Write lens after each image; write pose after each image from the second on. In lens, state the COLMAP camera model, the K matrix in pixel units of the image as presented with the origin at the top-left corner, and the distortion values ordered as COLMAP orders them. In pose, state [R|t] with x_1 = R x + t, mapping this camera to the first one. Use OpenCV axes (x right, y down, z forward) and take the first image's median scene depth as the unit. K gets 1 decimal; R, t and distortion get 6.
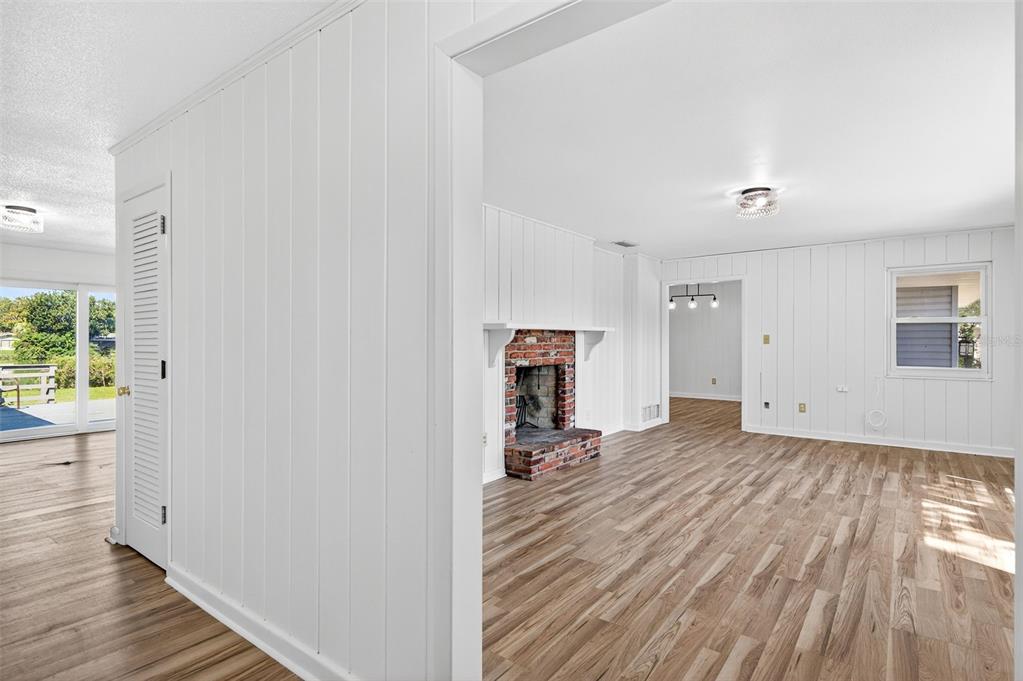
lens RADIAL K [[534.7, 0, 513.4], [0, 534.7, 341.2], [0, 0, 1]] dist [-0.002136, -0.001325]
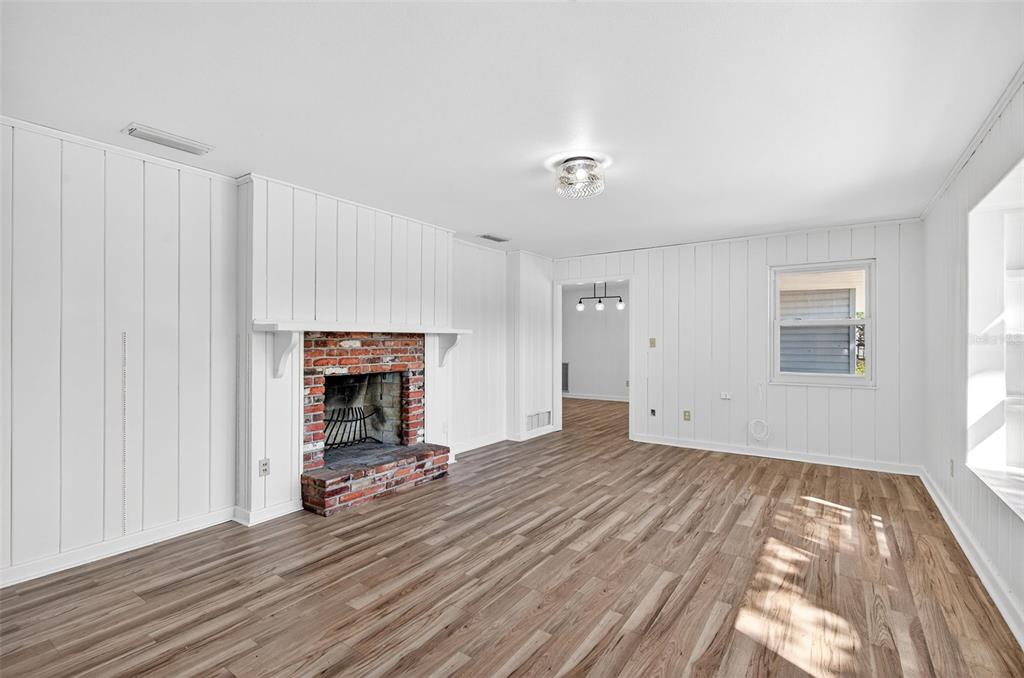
lens RADIAL K [[492.8, 0, 514.4], [0, 492.8, 339.3], [0, 0, 1]] dist [0.004045, -0.000769]
pose [[0.998263, 0.001325, 0.058904, 0.237609], [-0.000946, 0.999979, -0.006467, -0.004477], [-0.058912, 0.006400, 0.998243, 0.195303]]
